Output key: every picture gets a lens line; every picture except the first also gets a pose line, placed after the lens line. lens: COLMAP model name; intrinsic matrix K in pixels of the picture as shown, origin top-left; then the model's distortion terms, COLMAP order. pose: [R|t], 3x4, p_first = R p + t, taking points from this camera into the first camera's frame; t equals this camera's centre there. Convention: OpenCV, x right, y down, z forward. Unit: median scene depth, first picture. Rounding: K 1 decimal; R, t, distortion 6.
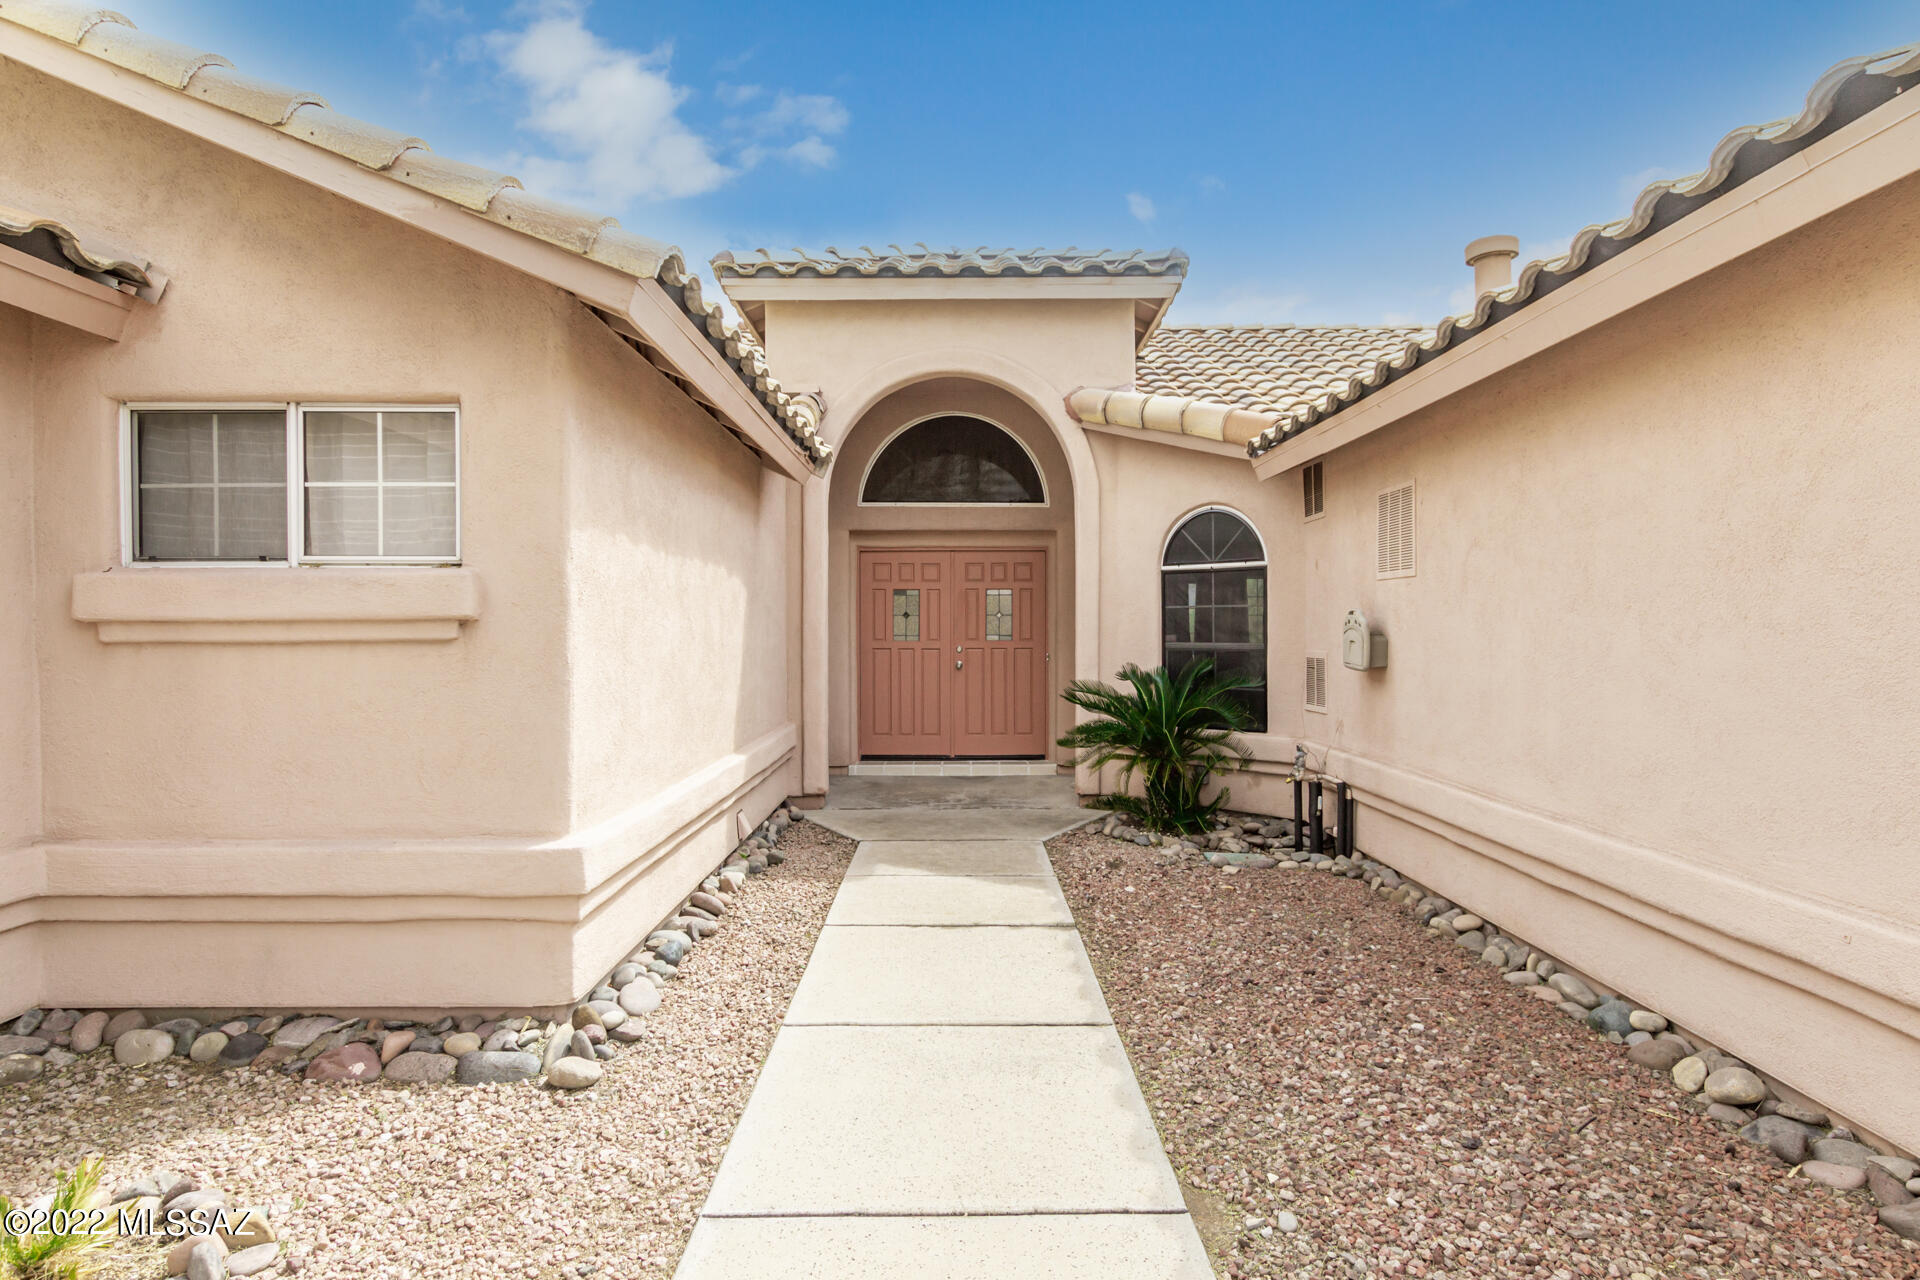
lens RADIAL K [[1030.4, 0, 964.1], [0, 1030.4, 644.9], [0, 0, 1]] dist [0.007397, 0.001228]
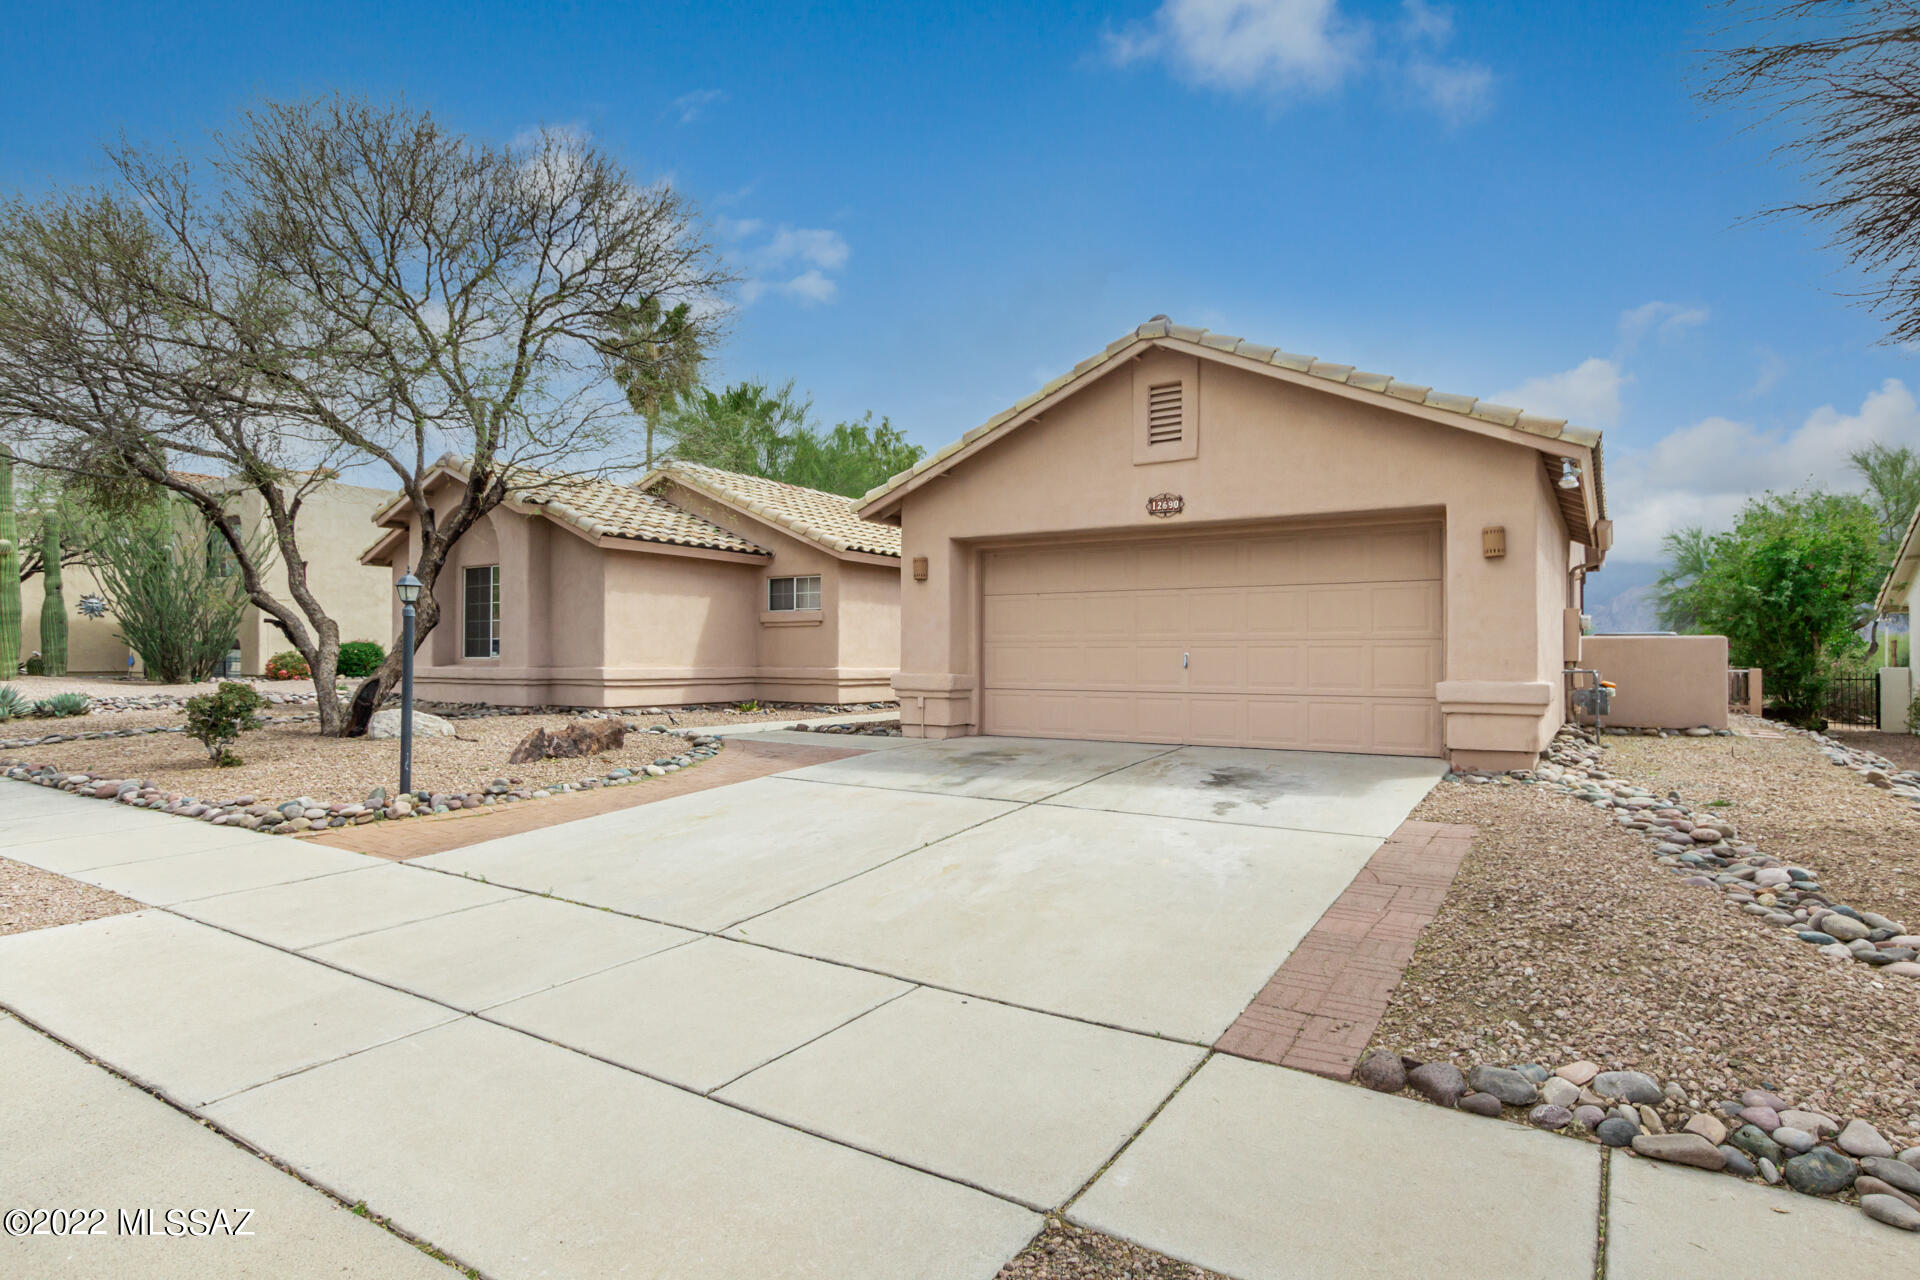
lens RADIAL K [[1030.4, 0, 968.7], [0, 1030.4, 644.8], [0, 0, 1]] dist [0.007397, 0.001228]
pose [[0.840947, -0.004690, -0.541098, 1.244758], [-0.007103, 0.999781, -0.019704, 0.081895], [0.541072, 0.020413, 0.840729, -1.224957]]
